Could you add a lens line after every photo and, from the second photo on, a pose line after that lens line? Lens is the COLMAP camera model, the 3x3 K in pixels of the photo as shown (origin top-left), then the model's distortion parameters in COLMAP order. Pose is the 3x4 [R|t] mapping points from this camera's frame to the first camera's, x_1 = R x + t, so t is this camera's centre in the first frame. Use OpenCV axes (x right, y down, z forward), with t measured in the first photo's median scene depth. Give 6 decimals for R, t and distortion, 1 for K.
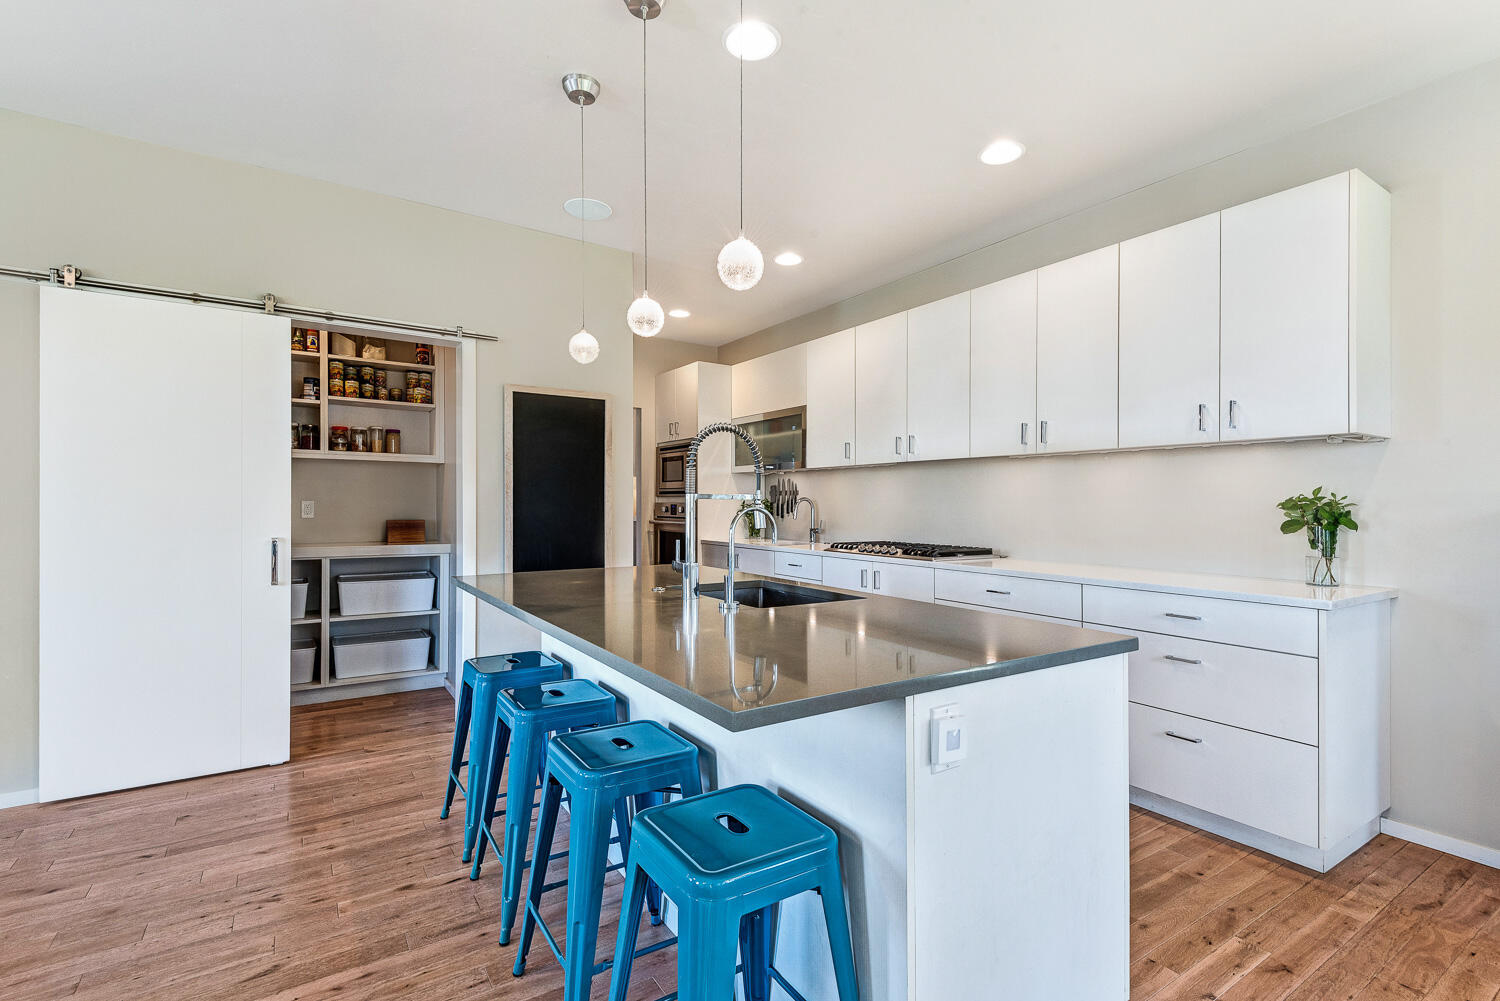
lens RADIAL K [[680.2, 0, 750.0], [0, 680.2, 500.5], [0, 0, 1]] dist [0.013104, -0.000089]
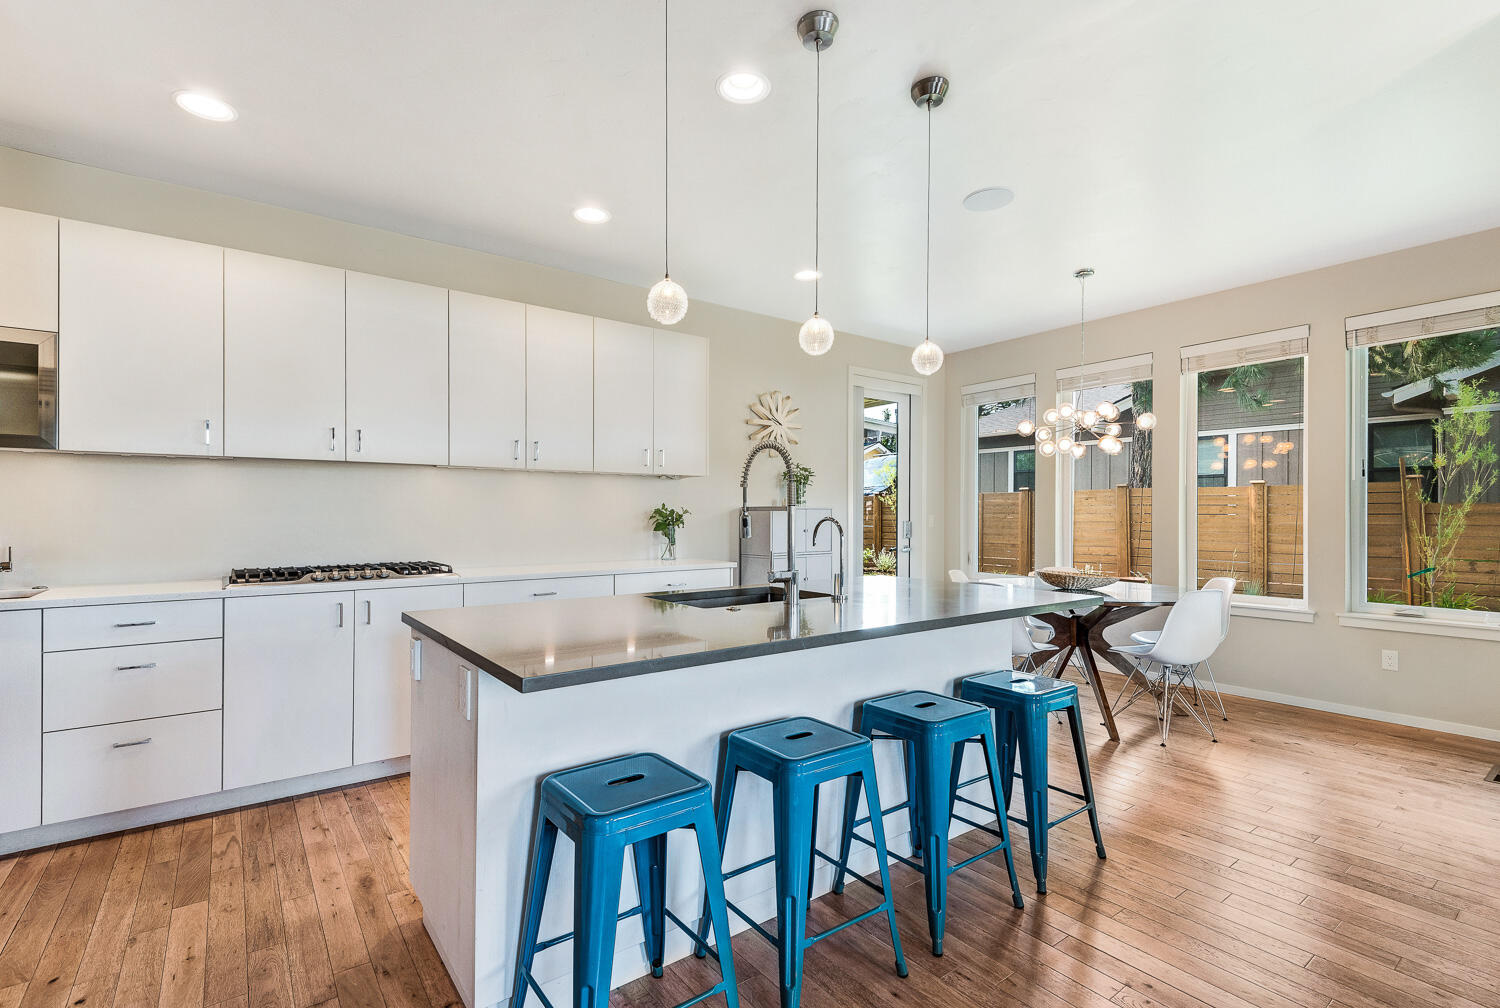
lens RADIAL K [[702.3, 0, 755.1], [0, 702.3, 517.3], [0, 0, 1]] dist [0.003432, 0.000605]
pose [[-0.056660, -0.009225, 0.998351, -0.861278], [-0.009289, 0.999919, 0.008712, -0.004576], [-0.998350, -0.008780, -0.056741, 0.792260]]
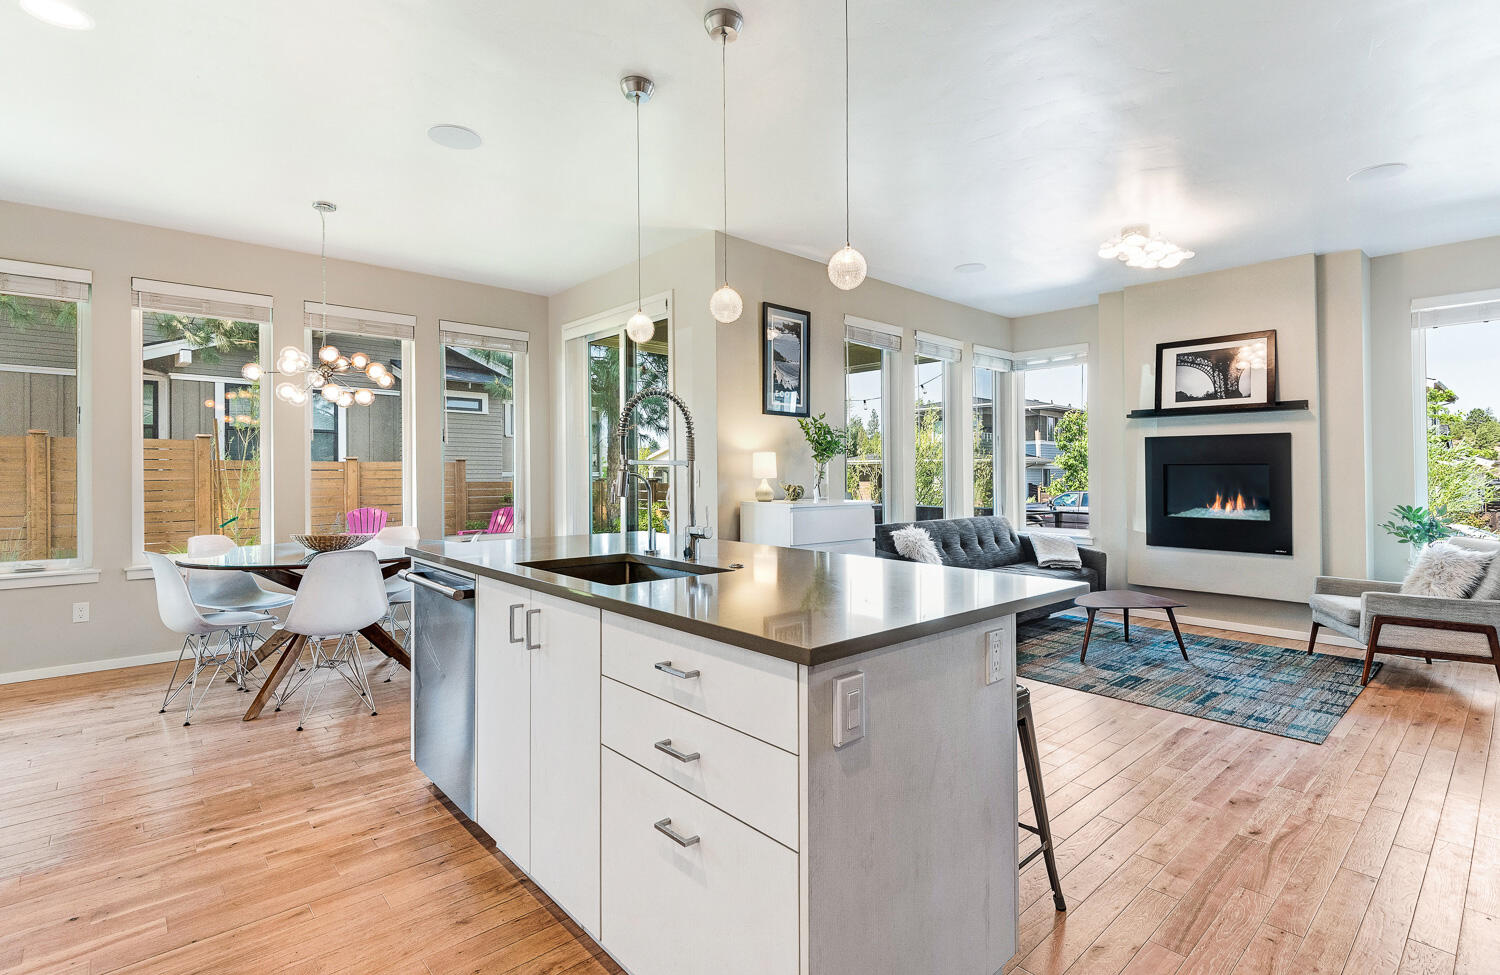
lens RADIAL K [[703.3, 0, 748.2], [0, 703.3, 467.0], [0, 0, 1]] dist [0.019578, -0.022119]
pose [[-0.989128, -0.008368, -0.146821, -0.009669], [-0.005848, 0.999828, -0.017589, 0.012543], [0.146943, -0.016539, -0.989007, 1.513795]]
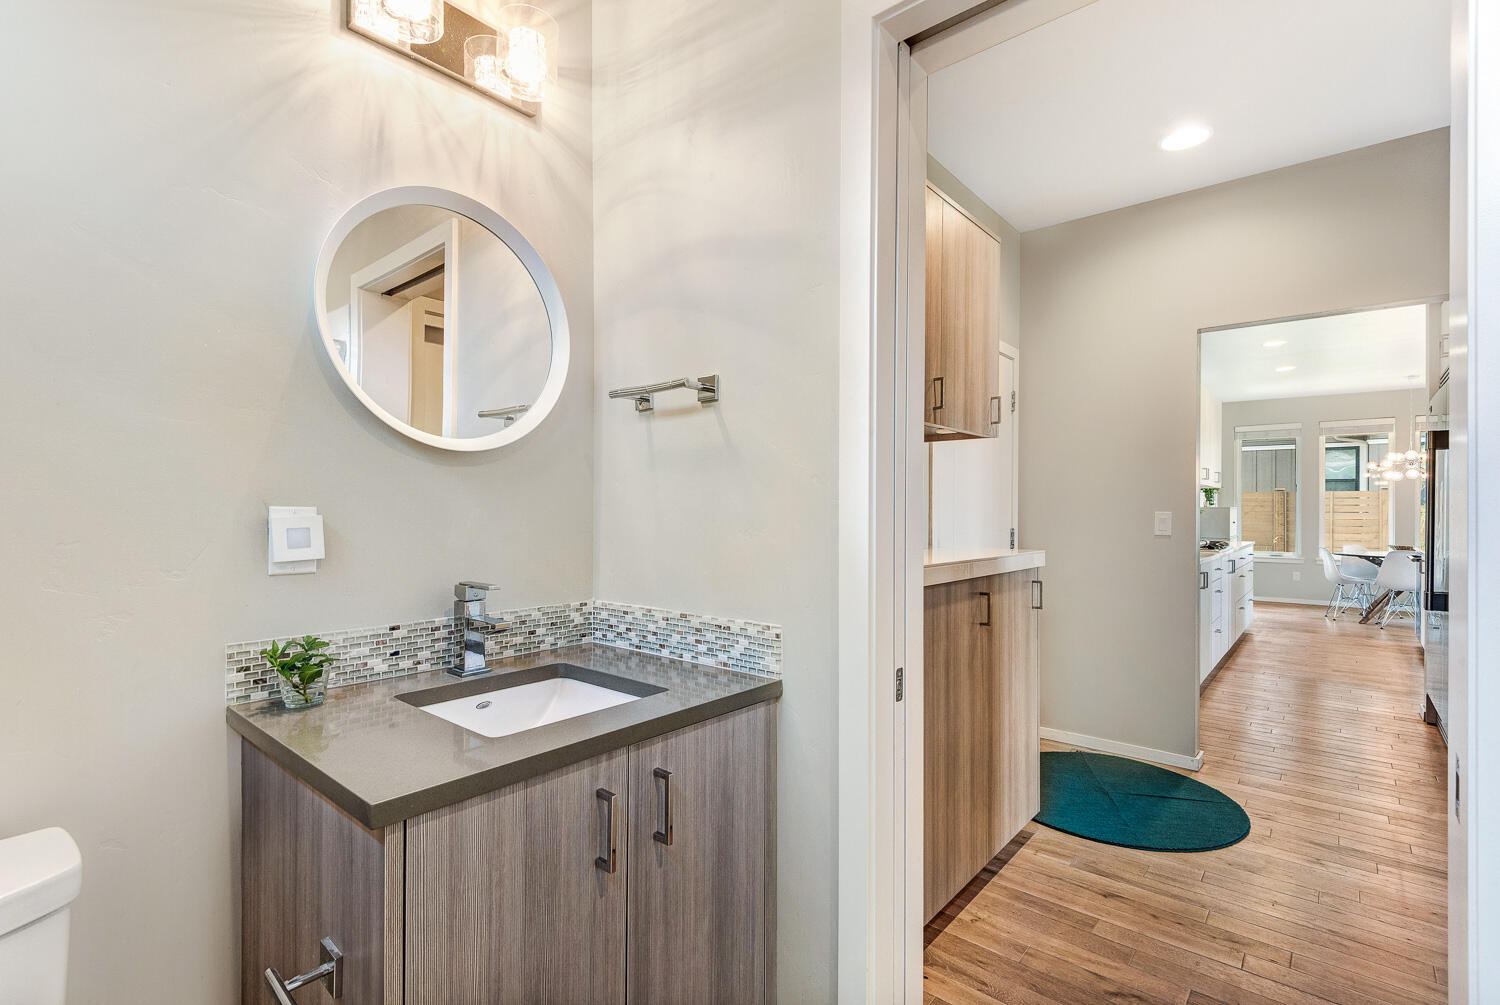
lens RADIAL K [[701.7, 0, 746.8], [0, 701.7, 505.7], [0, 0, 1]] dist [0.028170, -0.020097]
pose [[-0.278189, -0.004372, 0.960516, -1.330555], [-0.015856, 0.999874, -0.000041, 0.005466], [-0.960395, -0.015242, -0.278223, 3.270386]]
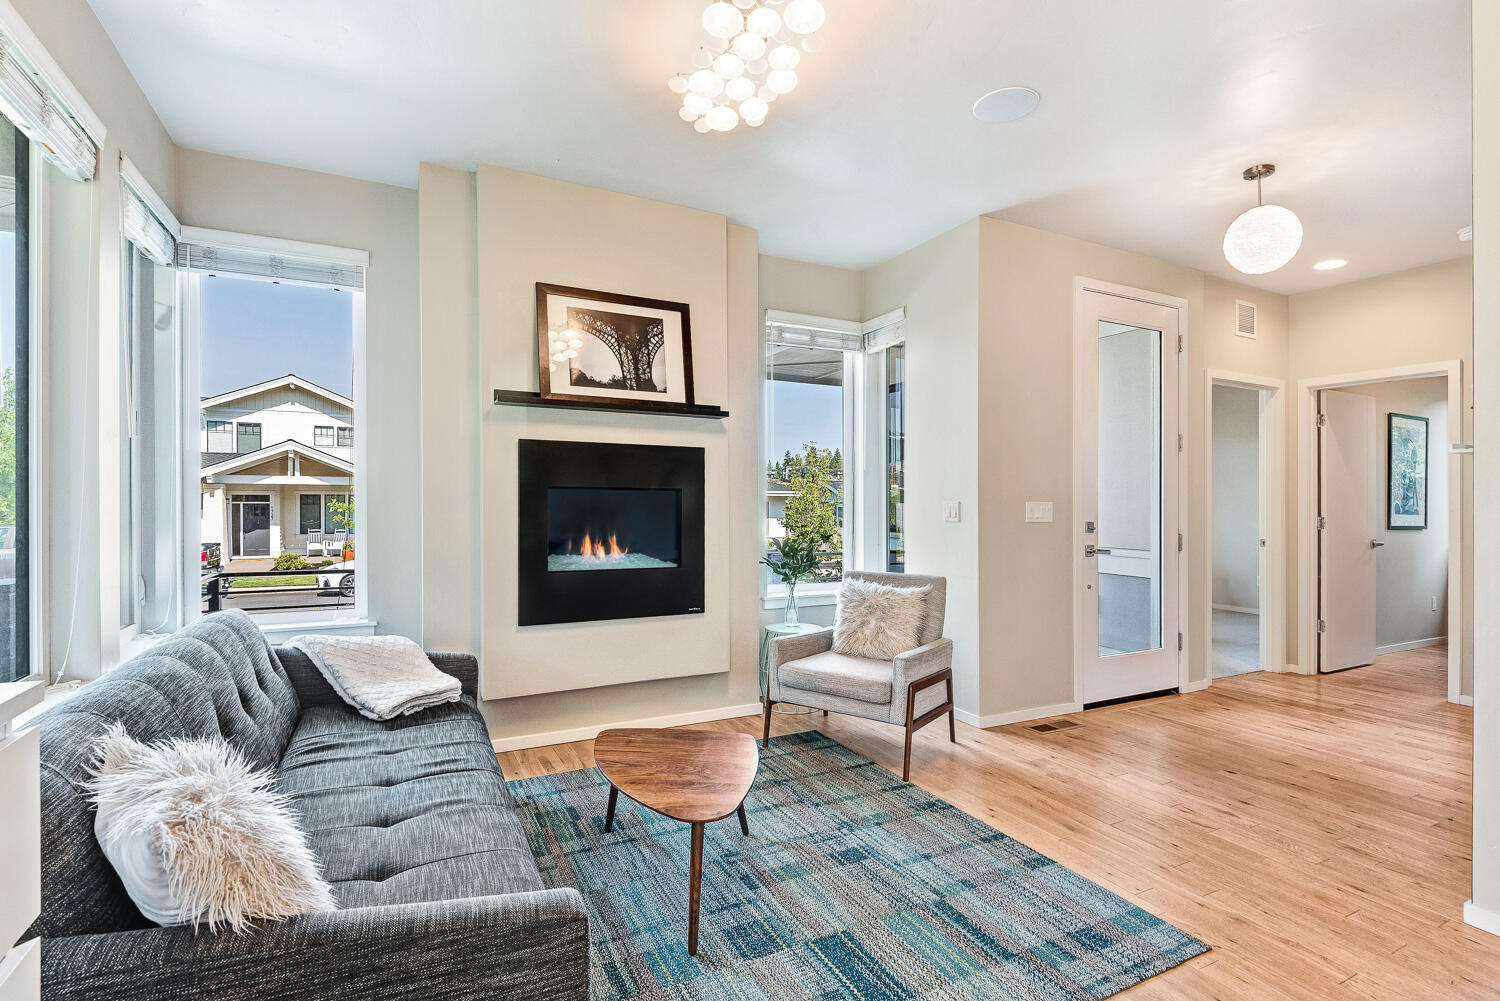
lens RADIAL K [[701.7, 0, 746.8], [0, 701.7, 503.7], [0, 0, 1]] dist [0.028170, -0.020097]
pose [[-0.116782, -0.002458, -0.993155, -0.318901], [0.001564, 0.999995, -0.002659, -0.005356], [0.993156, -0.001864, -0.116778, 0.229126]]
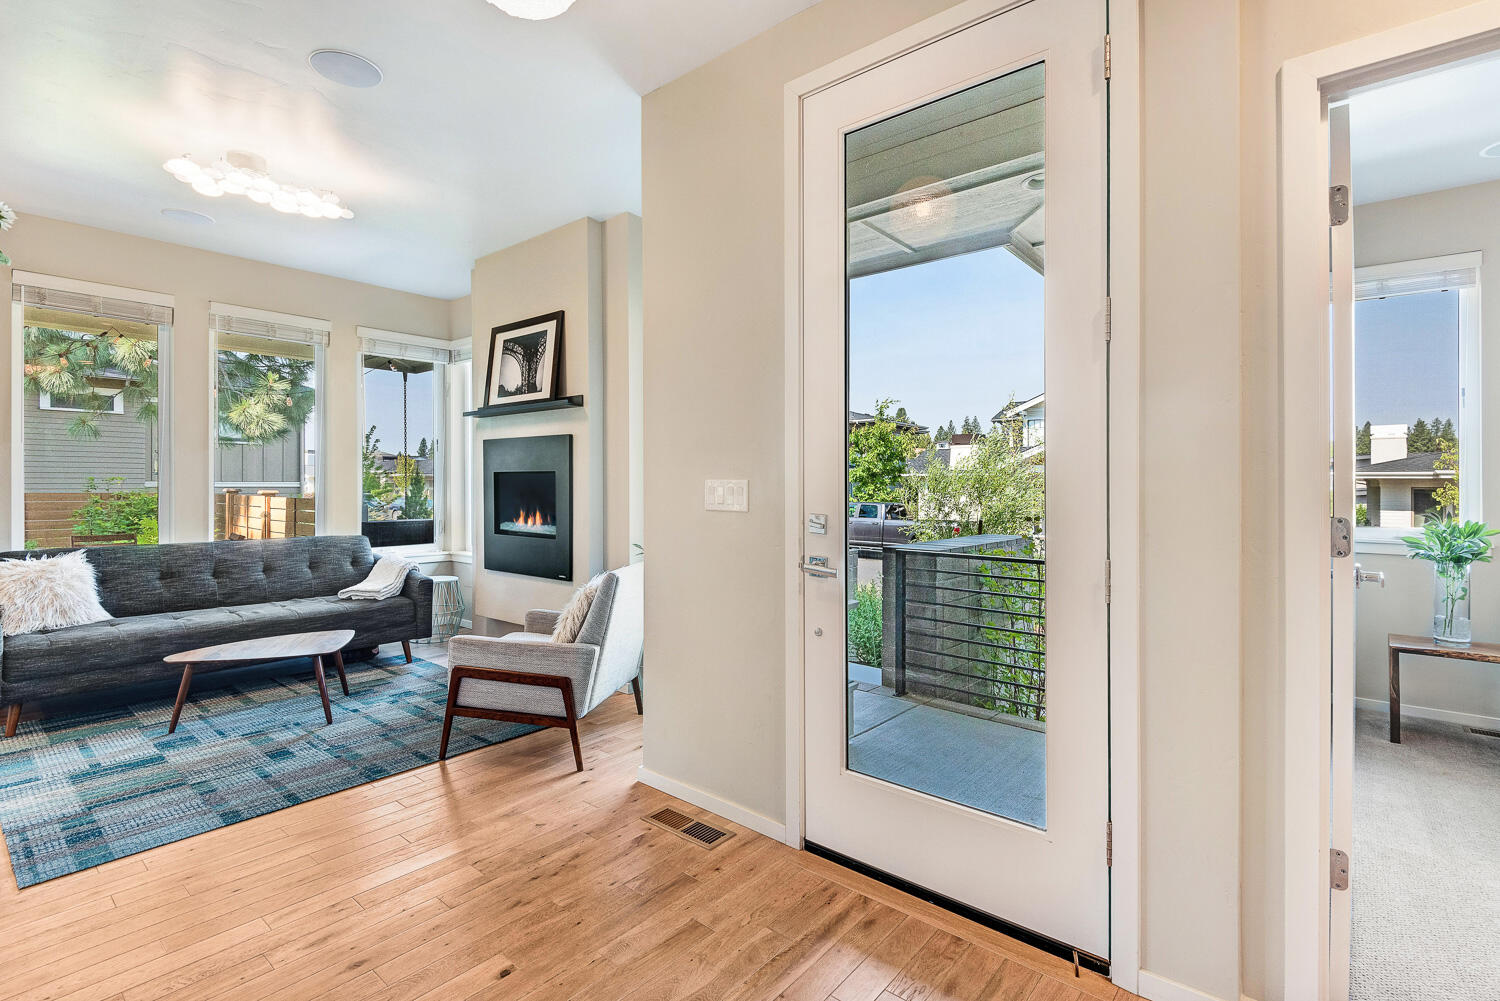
lens RADIAL K [[697.4, 0, 759.2], [0, 697.4, 482.8], [0, 0, 1]] dist [0.024017, -0.016205]
pose [[-0.956233, -0.008974, -0.292470, -1.524670], [-0.005727, 0.999912, -0.011954, 0.004209], [0.292551, -0.009756, -0.956200, 1.475082]]
